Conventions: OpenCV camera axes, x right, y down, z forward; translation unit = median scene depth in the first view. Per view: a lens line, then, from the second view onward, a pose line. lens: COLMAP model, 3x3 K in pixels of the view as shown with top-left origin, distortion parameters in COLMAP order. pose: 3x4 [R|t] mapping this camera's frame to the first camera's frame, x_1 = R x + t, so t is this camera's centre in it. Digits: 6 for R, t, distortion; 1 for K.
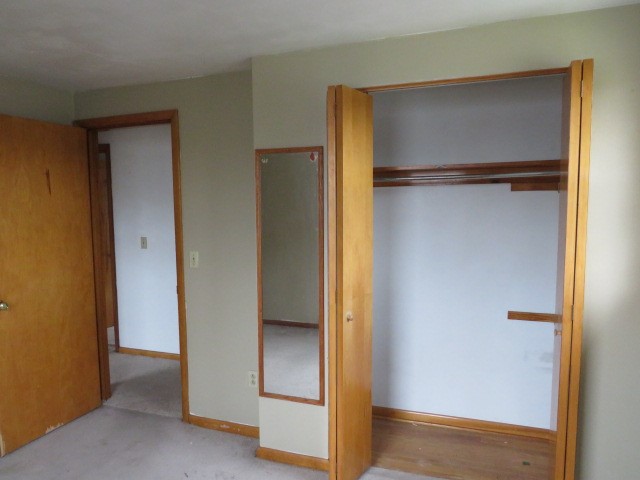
lens RADIAL K [[448.1, 0, 319.7], [0, 448.1, 237.9], [0, 0, 1]] dist [-0.038141, 0.006343]
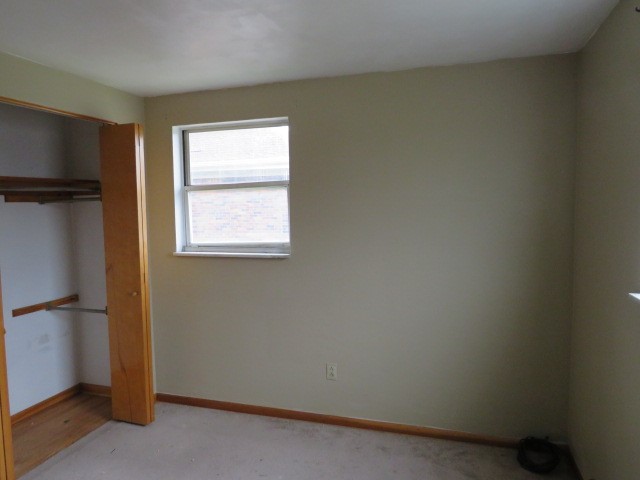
lens RADIAL K [[448.1, 0, 319.7], [0, 448.1, 237.9], [0, 0, 1]] dist [-0.038141, 0.006343]
pose [[-0.033769, -0.062296, 0.997486, -0.526532], [0.092125, 0.993612, 0.065173, -0.011677], [-0.995175, 0.094095, -0.027814, 0.190736]]
